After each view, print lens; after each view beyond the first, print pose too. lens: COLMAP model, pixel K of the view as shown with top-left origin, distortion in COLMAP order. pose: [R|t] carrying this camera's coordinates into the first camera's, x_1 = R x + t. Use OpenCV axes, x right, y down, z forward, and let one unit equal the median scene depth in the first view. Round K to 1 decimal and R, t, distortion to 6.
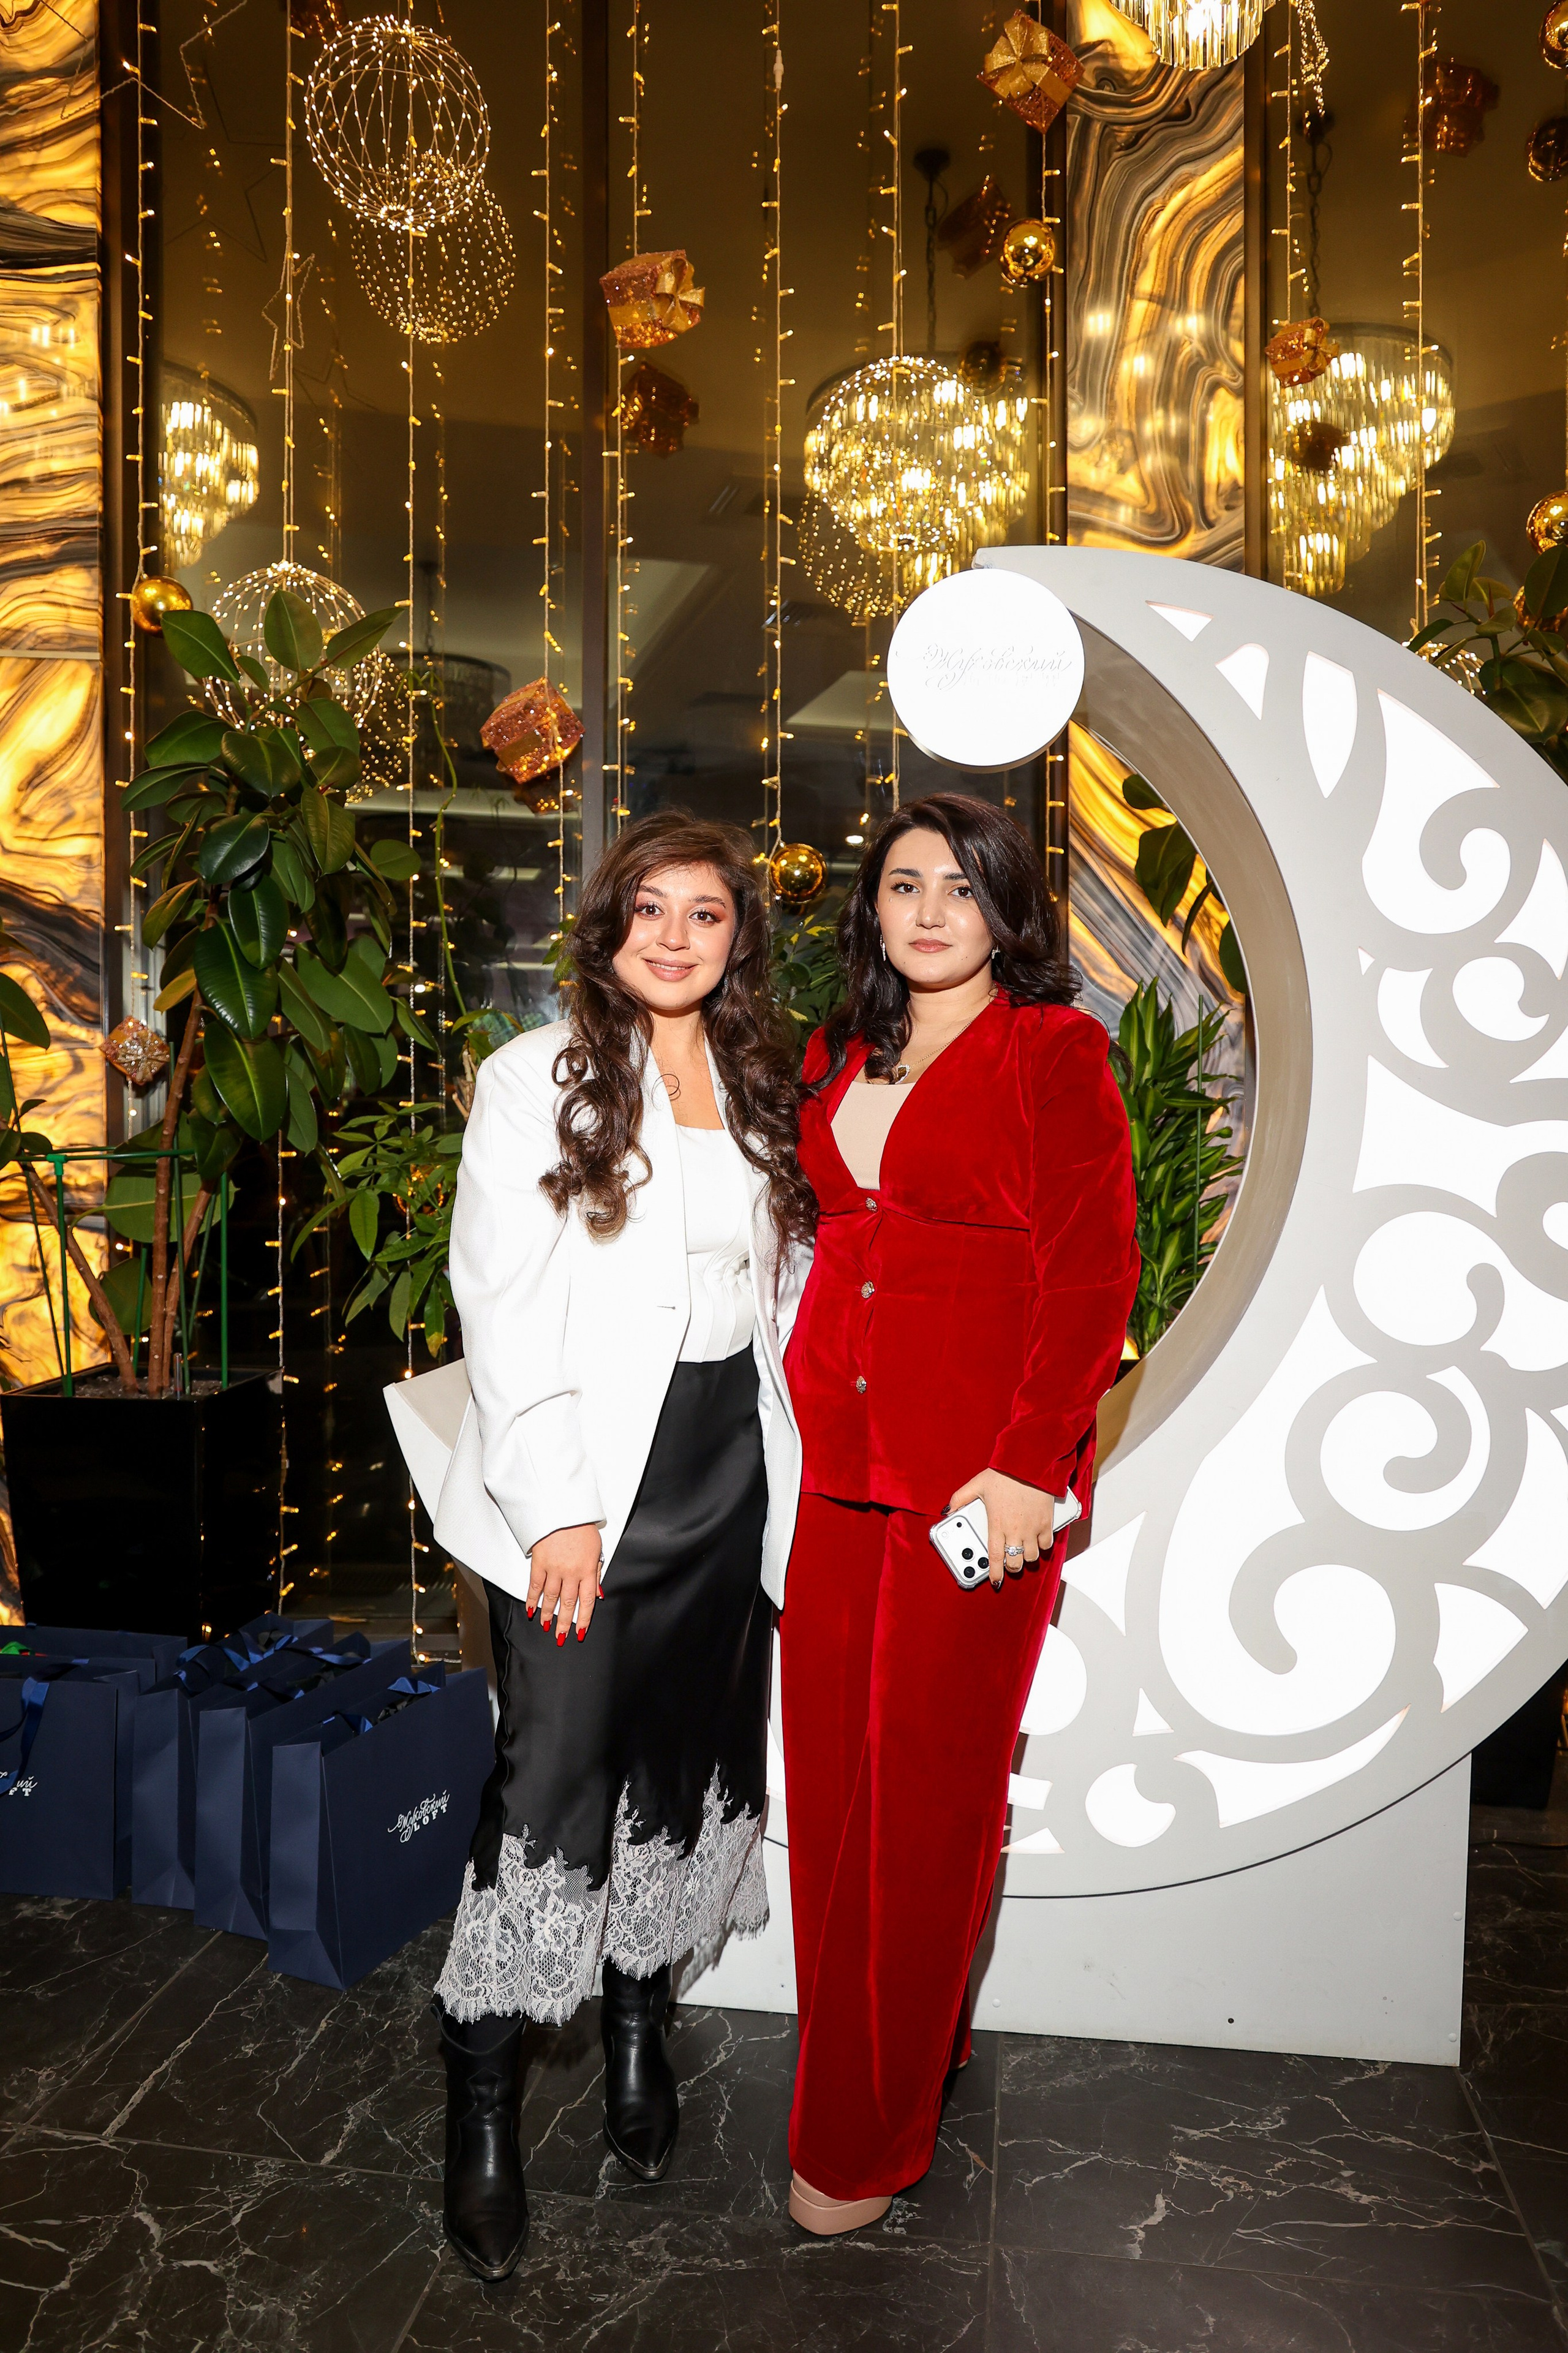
lens RADIAL K [[1620.6, 0, 760.9], [0, 1620.6, 1179.0], [0, 0, 1]] dist [-0.078079, 0.020593]
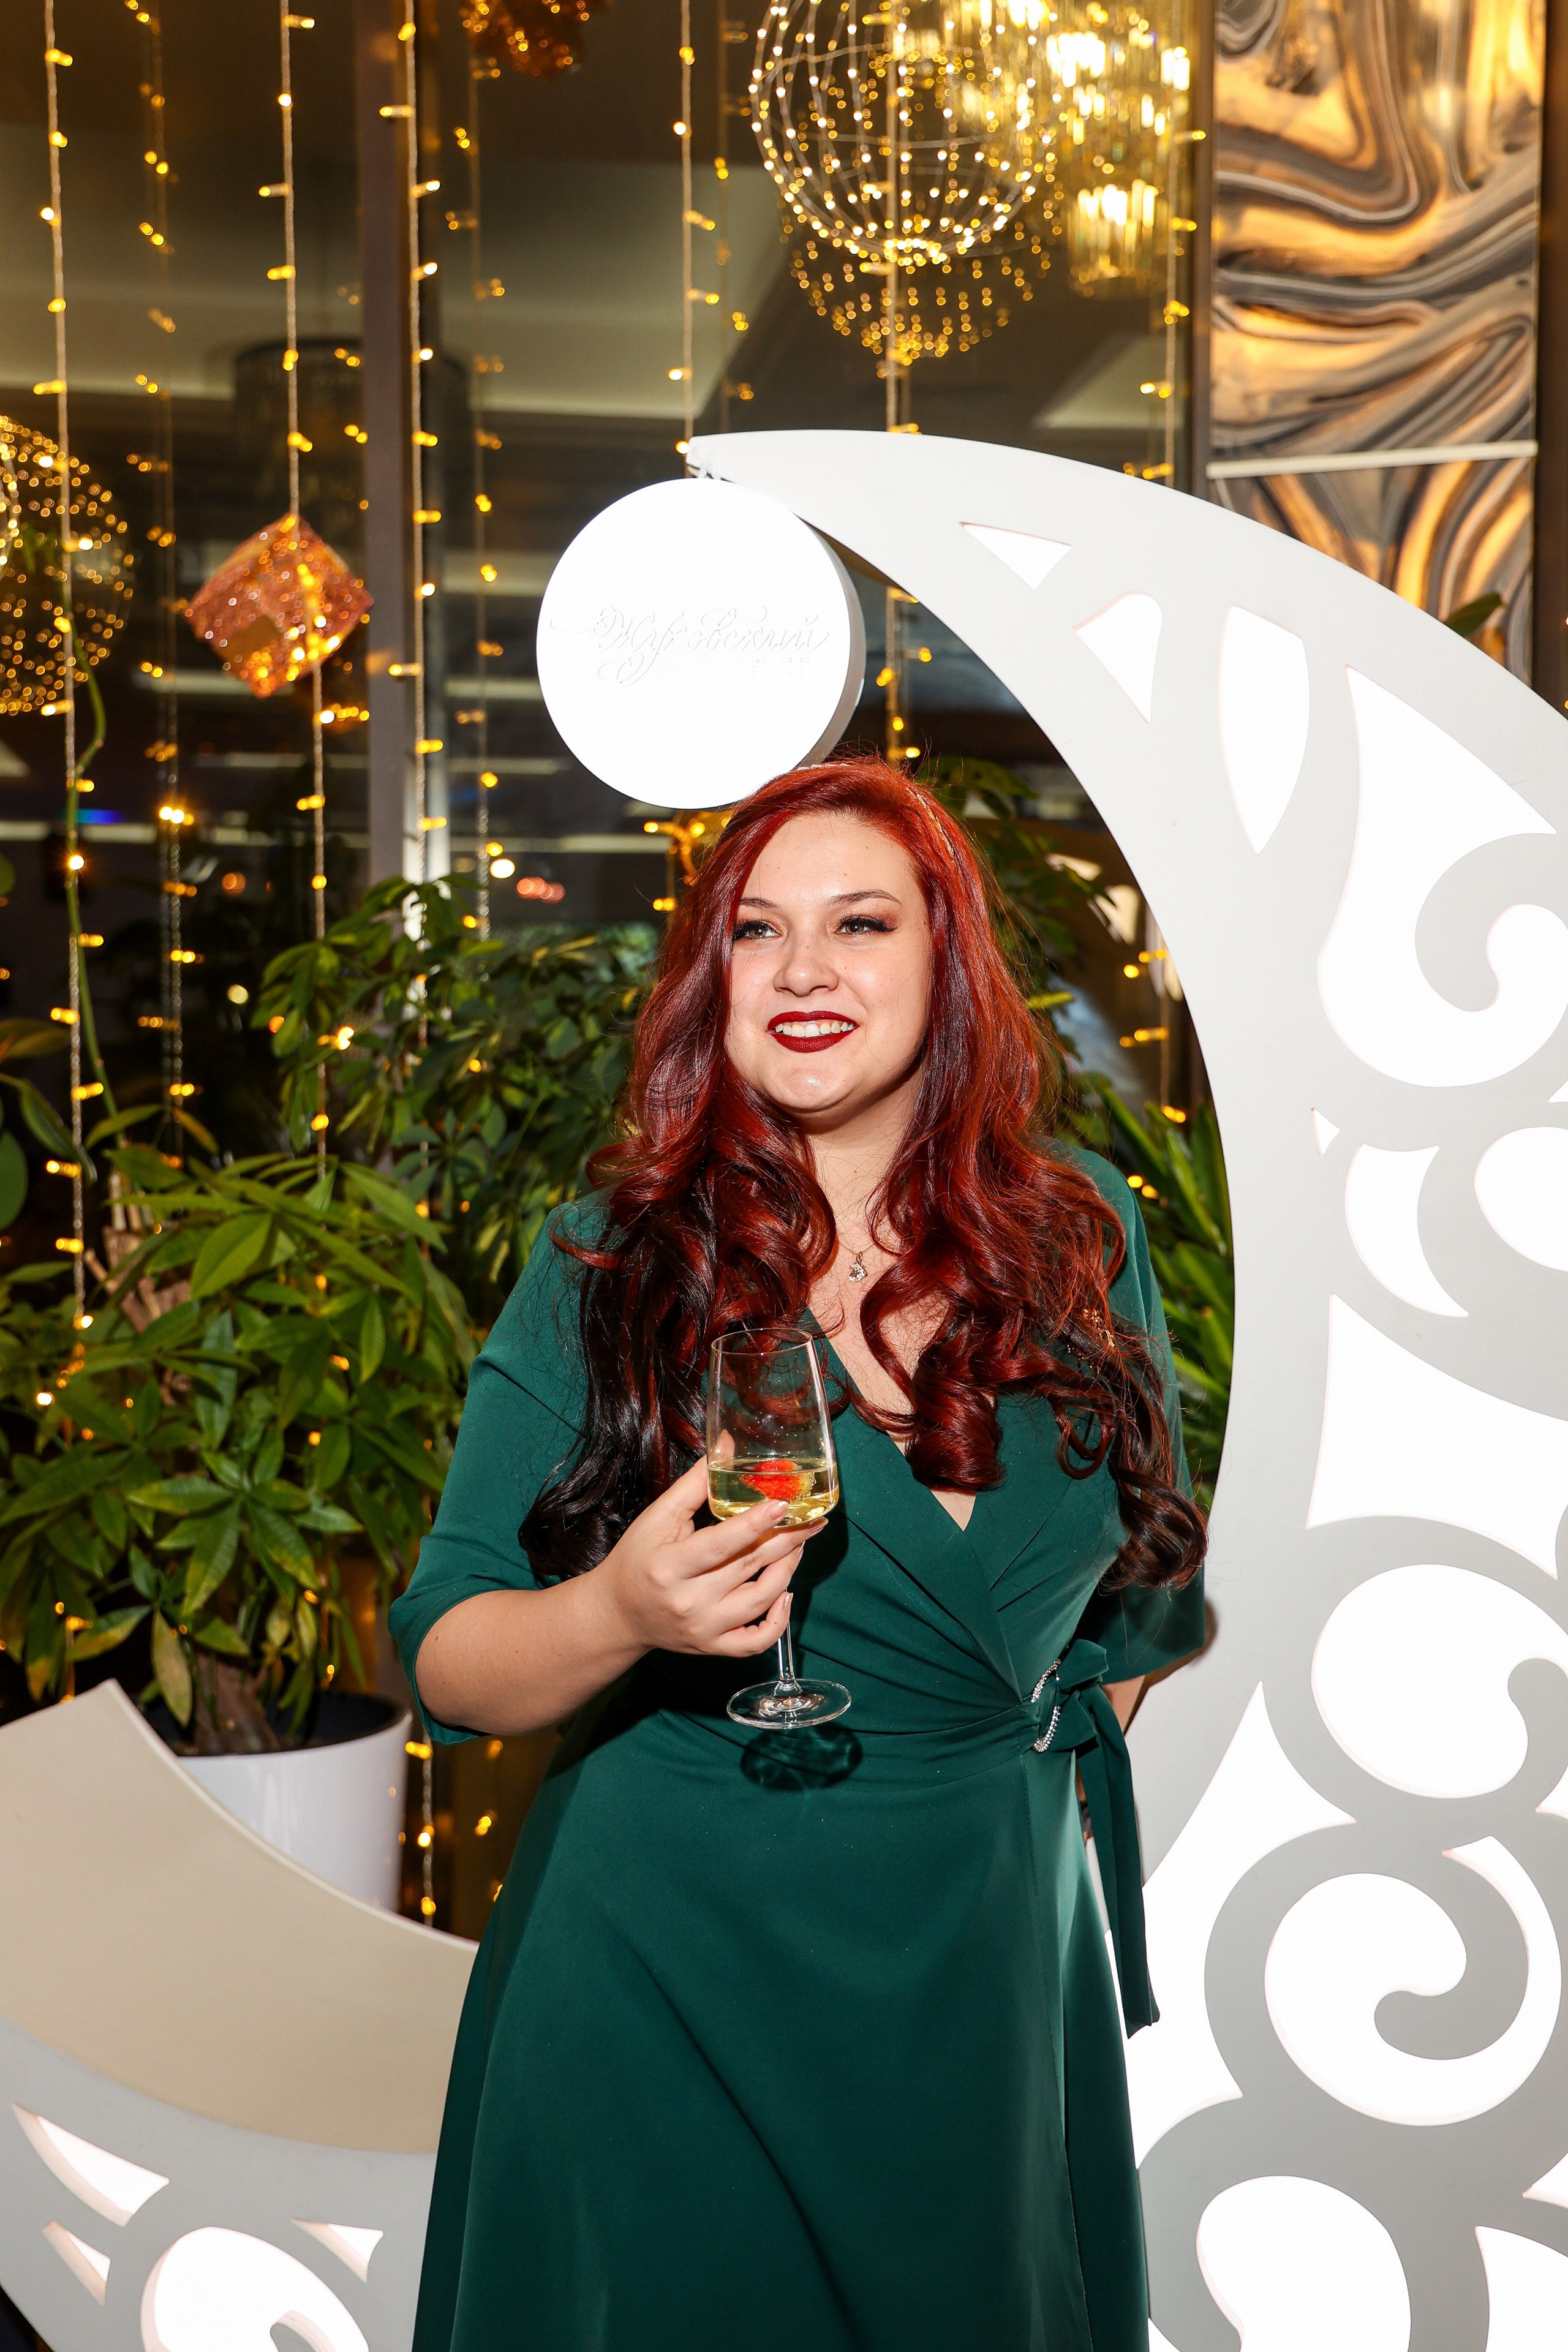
lens RADIAL K [[2967.8, 0, 784.0], [0, 2967.8, 1176.0], [0, 0, 1]] dist [0.119627, 0.007259]
pose [[0.993122, -0.002450, -0.117059, 0.180462], [0.001104, 0.999933, -0.011558, -0.062896], [0.117079, 0.011350, 0.993058, -0.060075]]
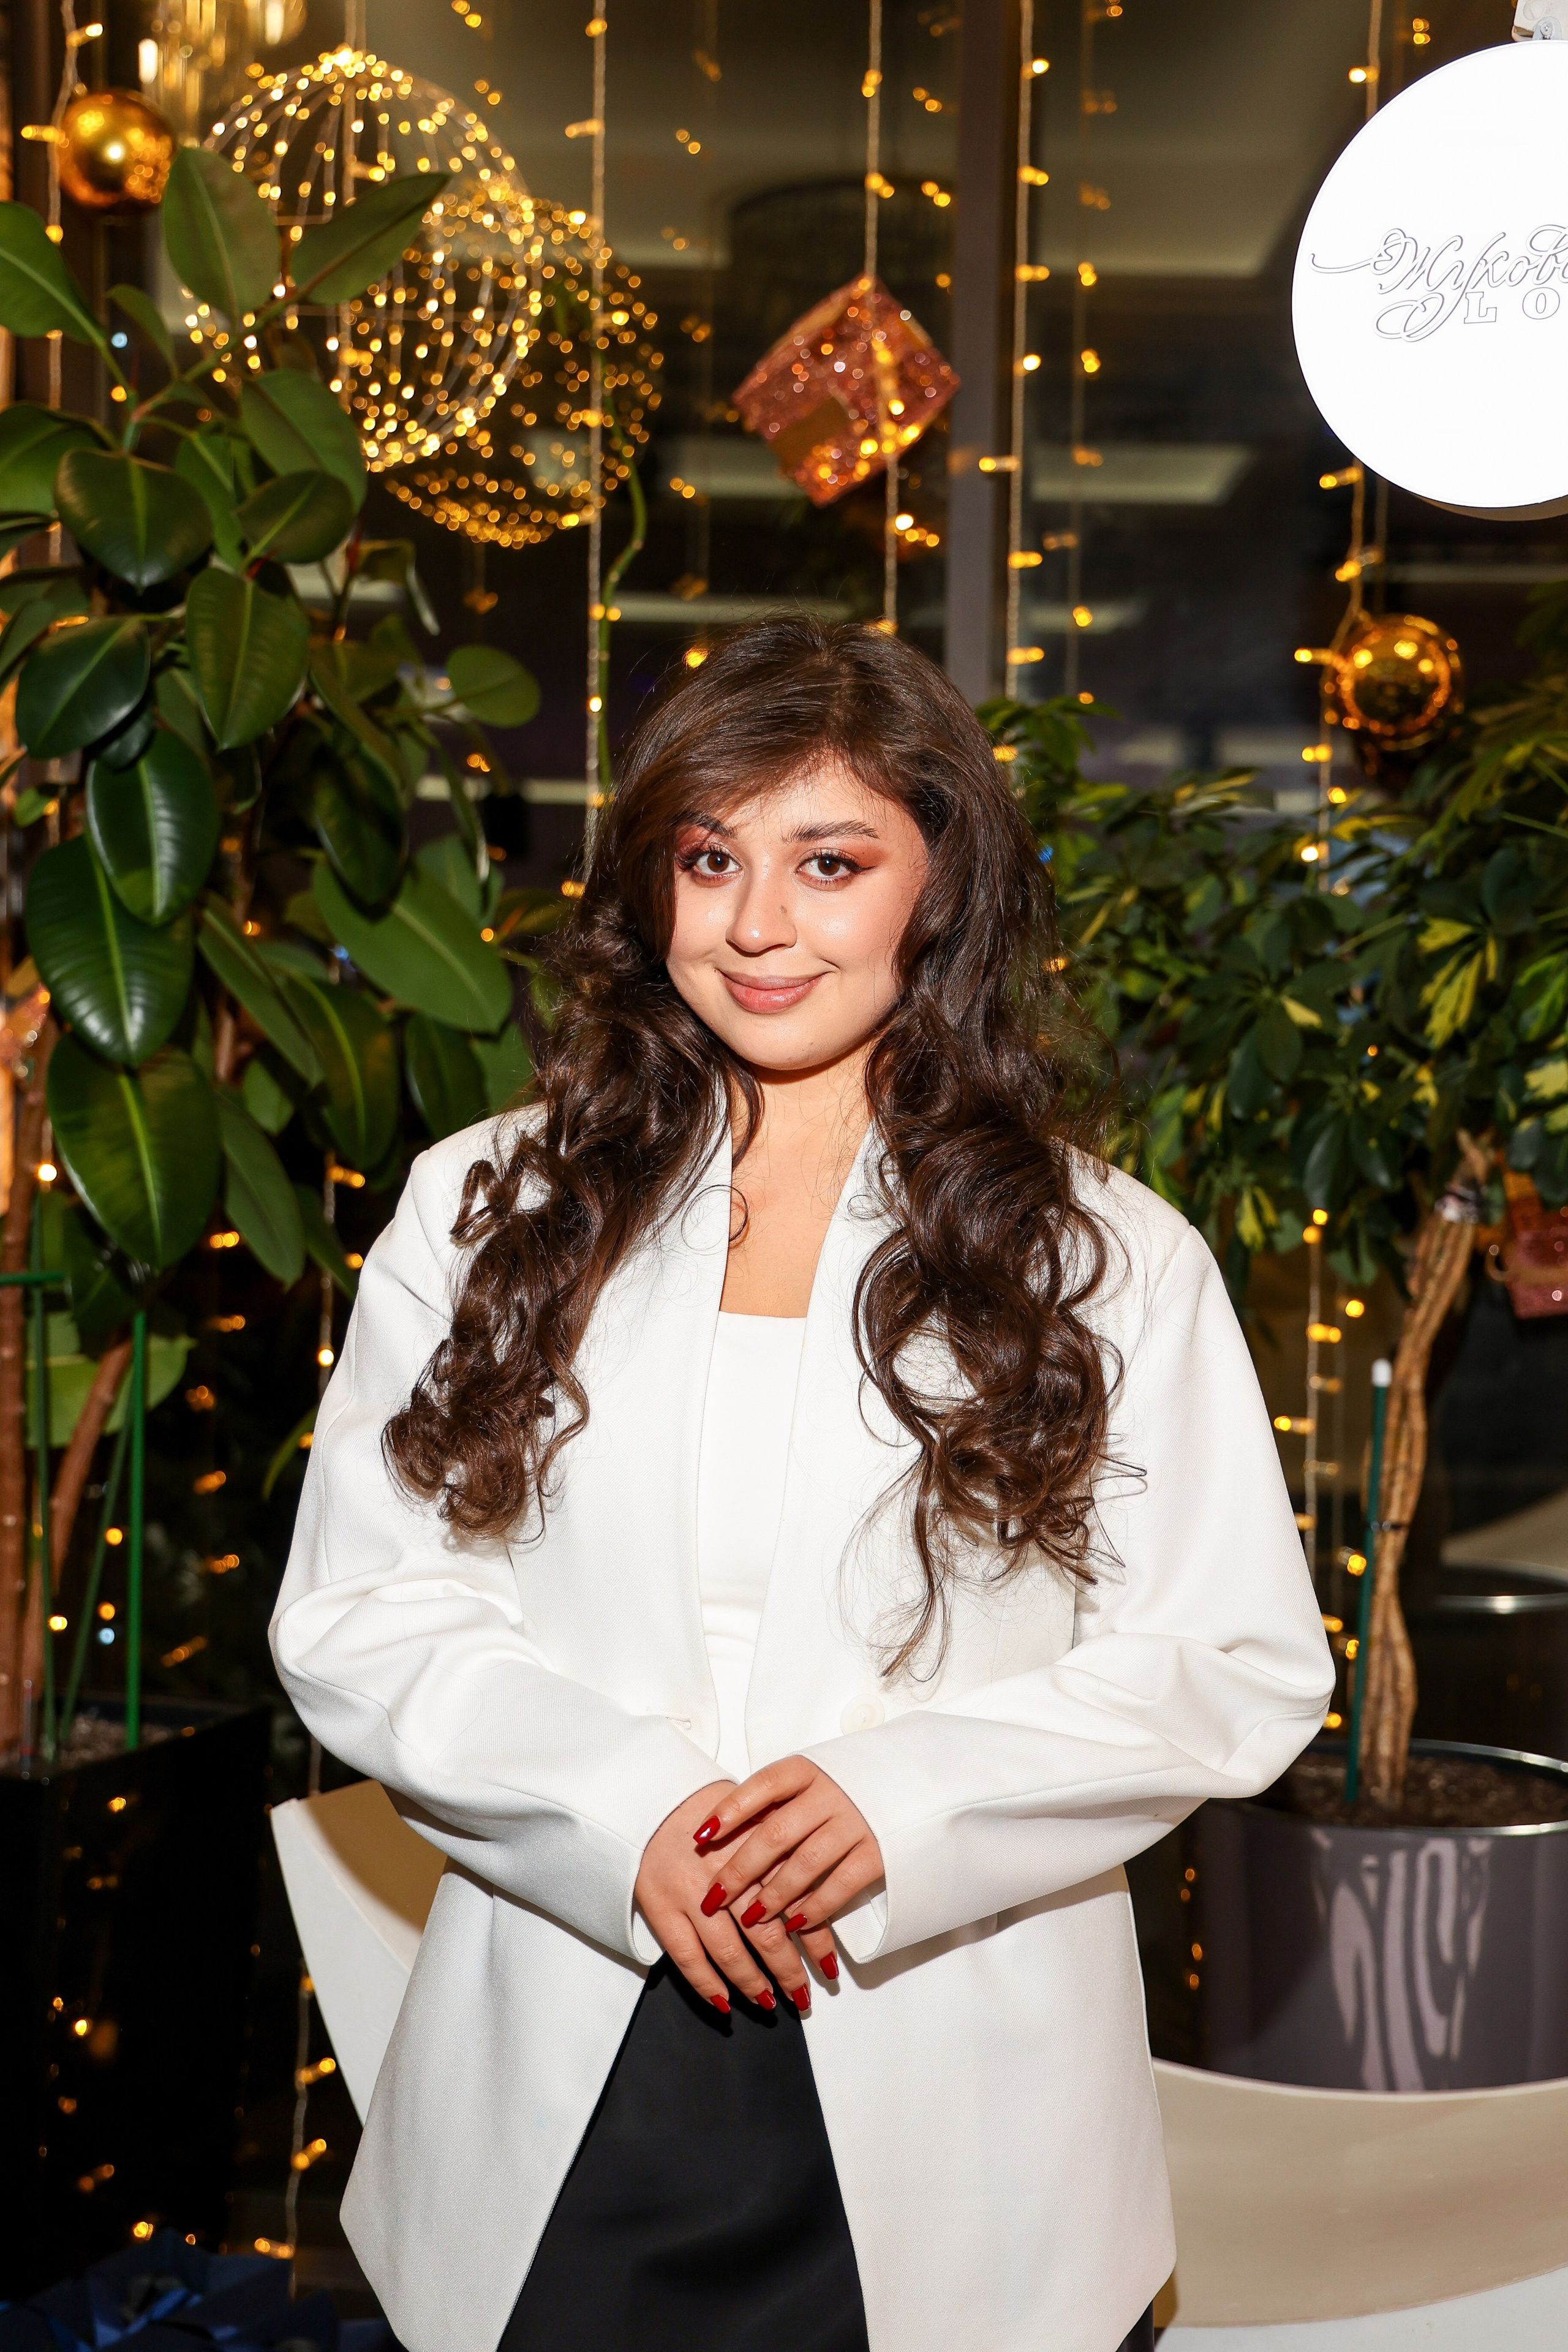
lens RADIAL K [[3341.3, 0, 784.0], [0, 3341.3, 1176.0], [0, 0, 1]] dist [0.148239, 0.074873]
pose [[0.964746, 0.020464, -0.262387, 0.116525], [-0.024794, 0.999605, -0.013203, -0.033969], [0.262013, 0.019243, 0.964872, 0.036402]]
